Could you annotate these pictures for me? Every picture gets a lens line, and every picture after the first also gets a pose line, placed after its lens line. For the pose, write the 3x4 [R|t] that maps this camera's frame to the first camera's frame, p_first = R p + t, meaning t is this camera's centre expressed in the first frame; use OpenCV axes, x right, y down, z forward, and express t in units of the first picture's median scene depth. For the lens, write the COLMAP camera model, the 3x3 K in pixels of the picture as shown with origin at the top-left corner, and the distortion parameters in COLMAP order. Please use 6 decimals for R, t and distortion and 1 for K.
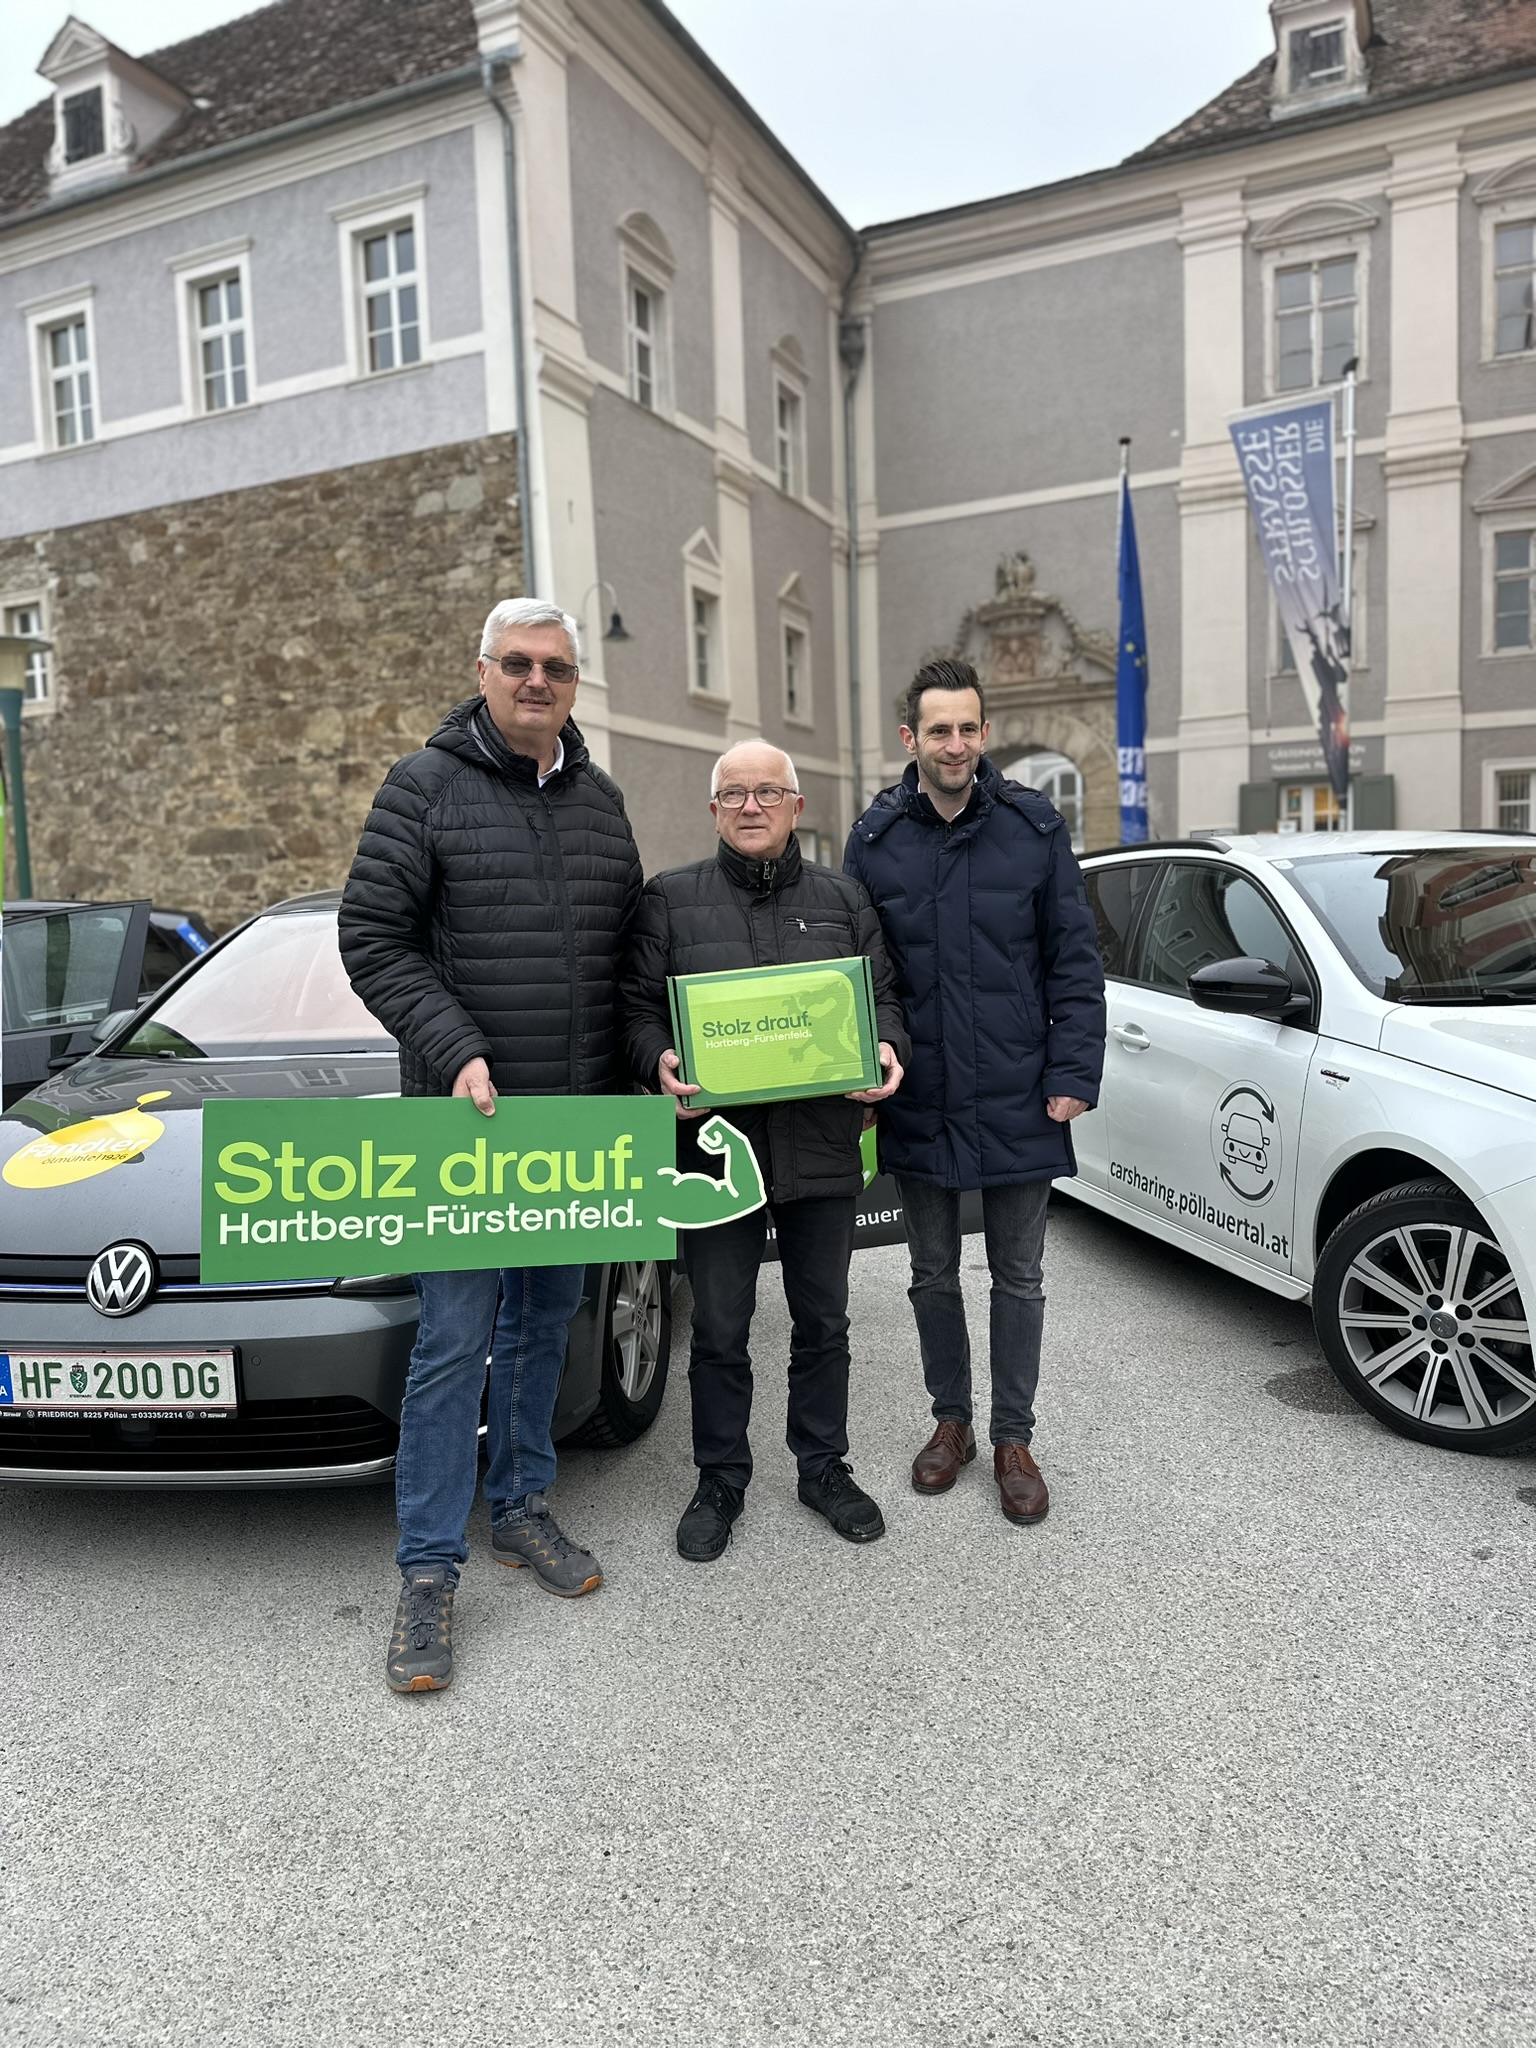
lens RADIAL K [[1439.1, 0, 778.1], [0, 1439.1, 1035.2], [0, 0, 1]] dist [0.006077, 0.000587]
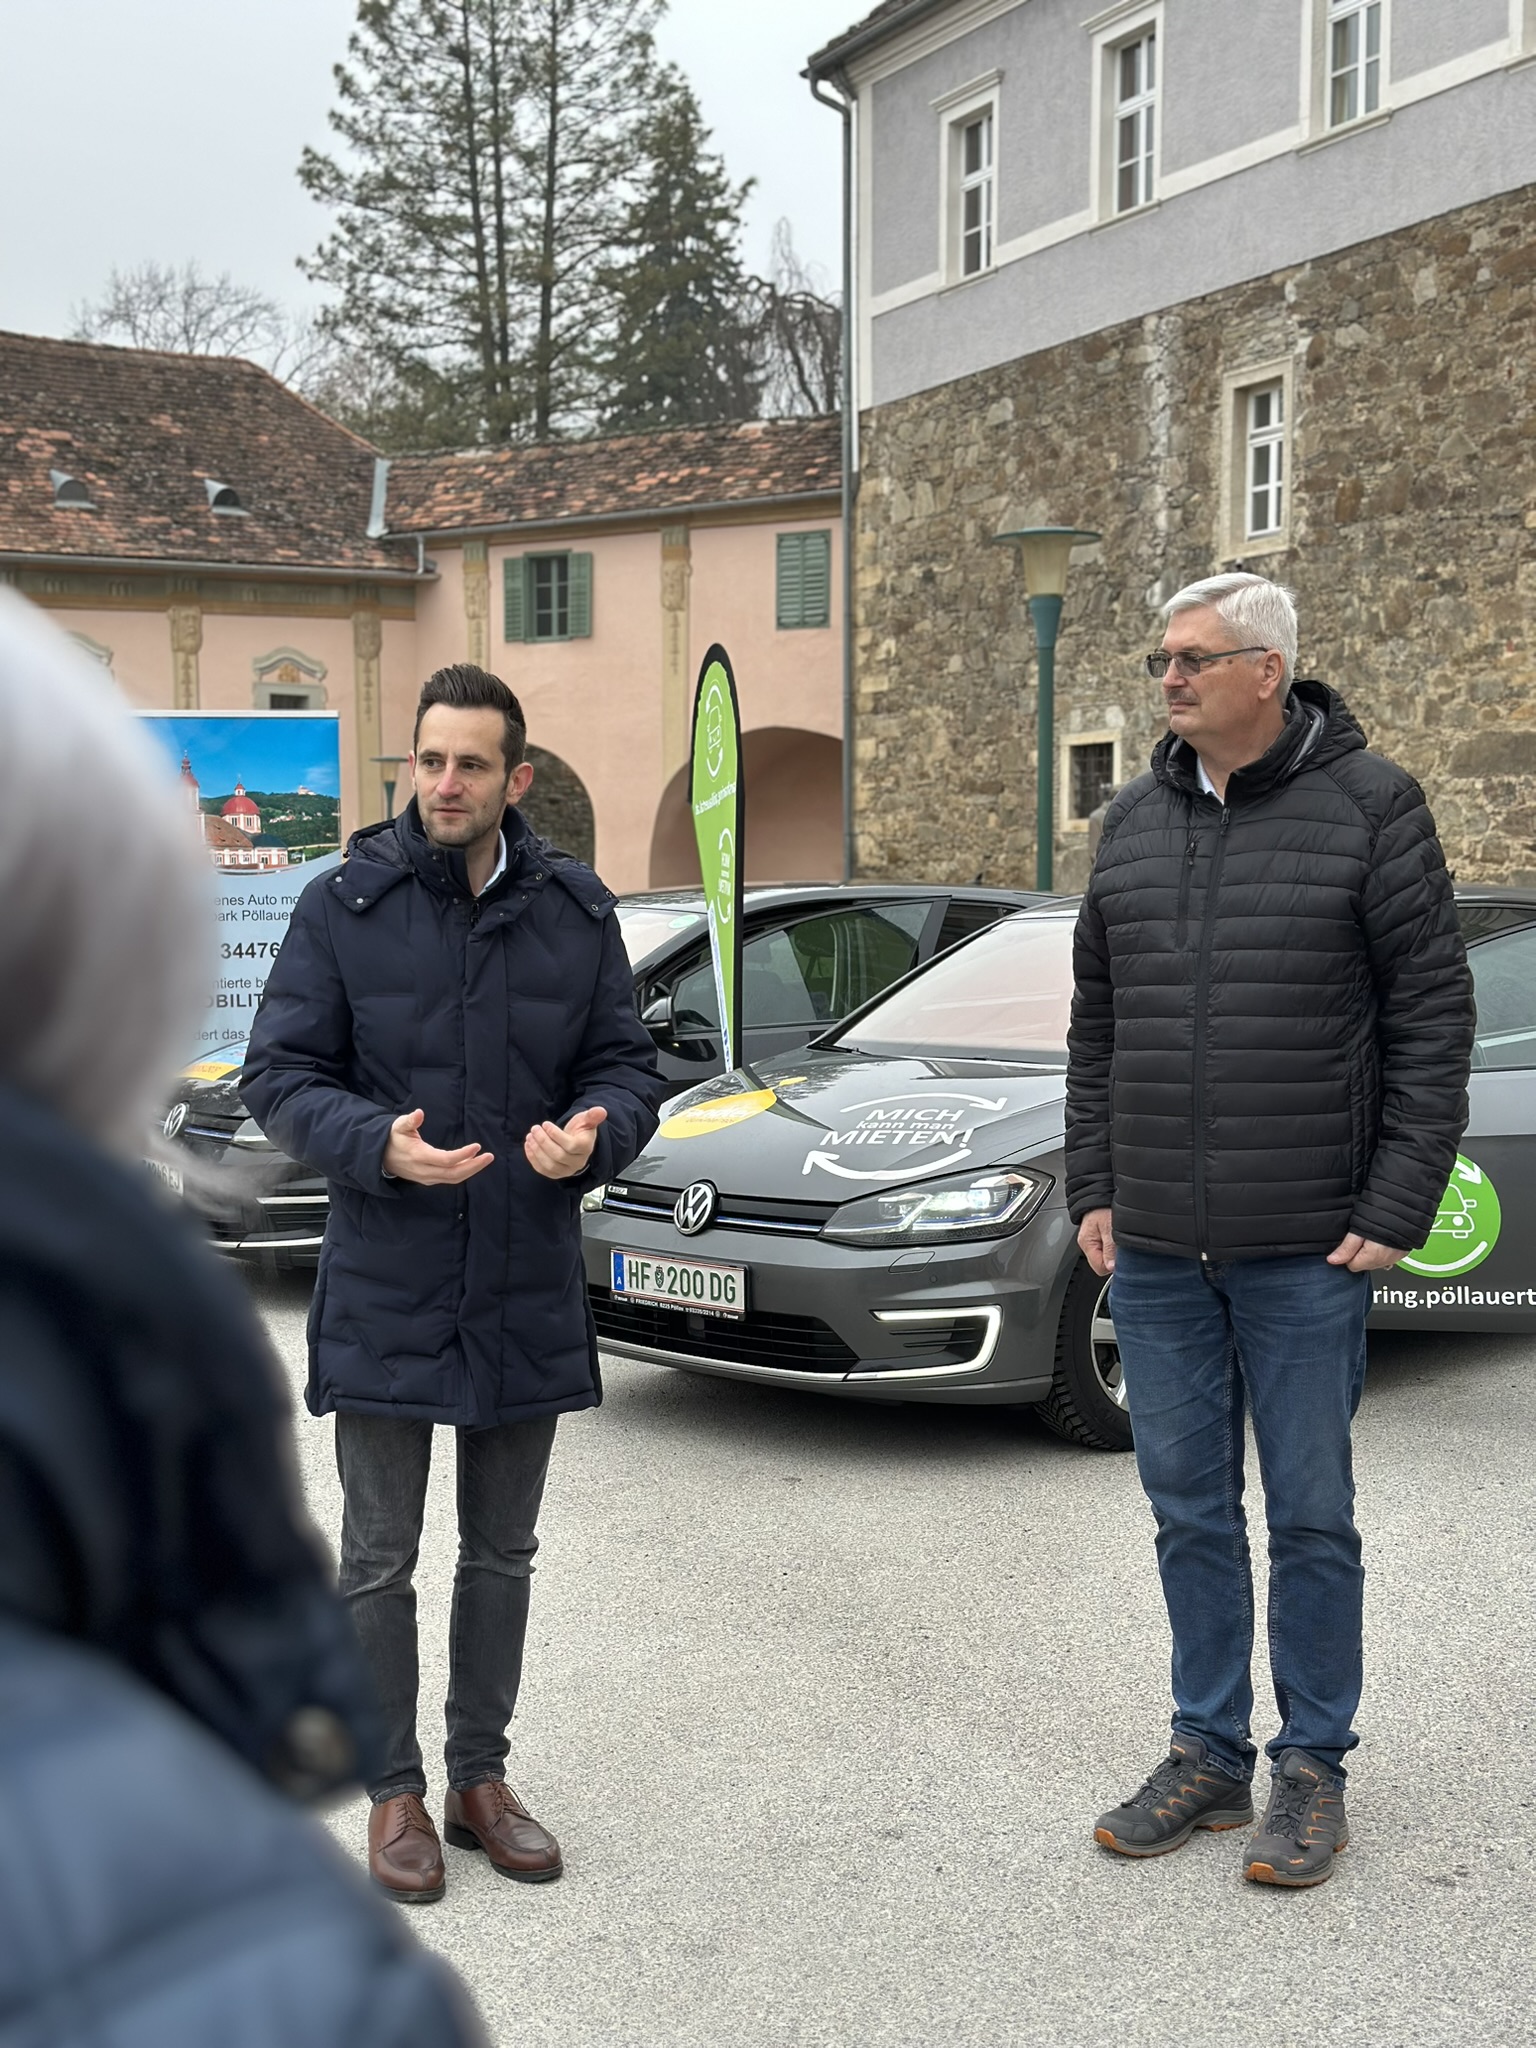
lens RADIAL K [[2797.9, 0, 762.6], [0, 2797.9, 1034.8], [0, 0, 1]] dist [0.100236, 0.000000]
pose [[0.768614, 0.069622, -0.635913, 0.131824], [-0.083033, 0.996508, 0.008740, -0.001572], [0.634301, 0.046084, 0.771711, -0.102131]]
